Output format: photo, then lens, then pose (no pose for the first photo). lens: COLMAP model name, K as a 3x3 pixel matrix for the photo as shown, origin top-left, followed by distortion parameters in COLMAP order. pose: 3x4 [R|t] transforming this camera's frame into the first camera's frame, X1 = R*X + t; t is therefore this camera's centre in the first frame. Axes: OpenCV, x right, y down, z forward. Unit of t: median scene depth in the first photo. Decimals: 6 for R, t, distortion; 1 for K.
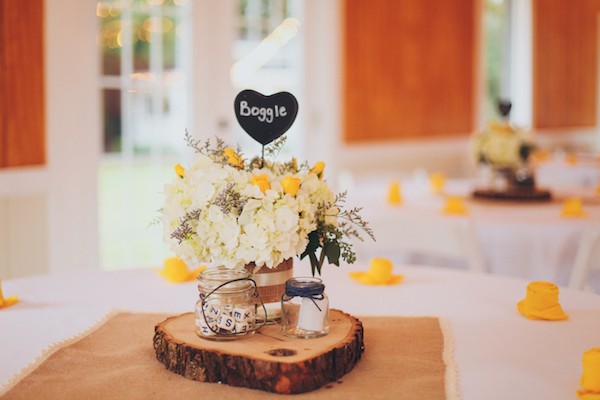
lens RADIAL K [[900.8, 0, 299.9], [0, 900.8, 200.1], [0, 0, 1]] dist [-0.175892, 0.000000]
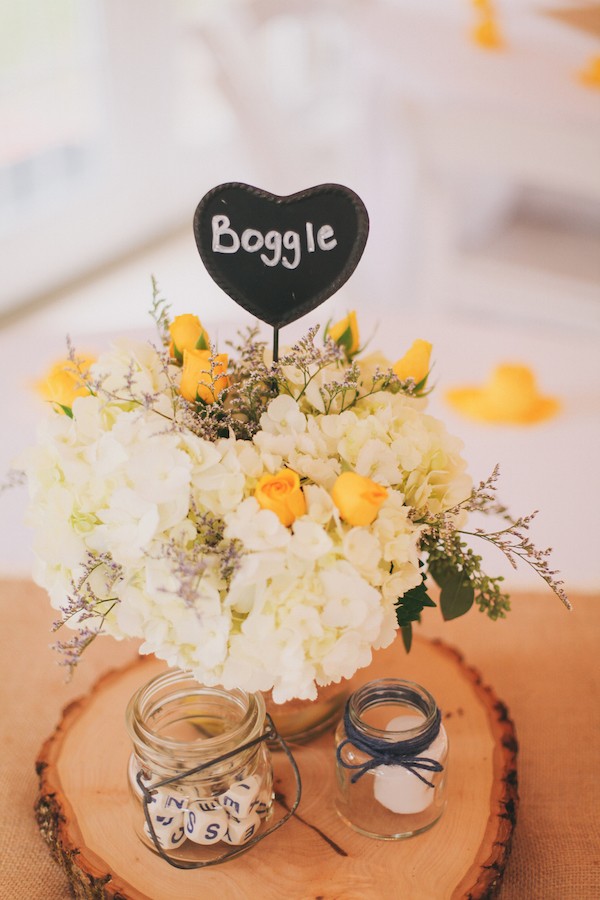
lens RADIAL K [[1351.3, 0, 300.1], [0, 1351.3, 449.9], [0, 0, 1]] dist [-0.175892, 0.000000]
pose [[0.999737, -0.020494, 0.010279, -0.037499], [0.014388, 0.909871, 0.414642, -0.249637], [-0.017850, -0.414385, 0.909926, 0.460589]]
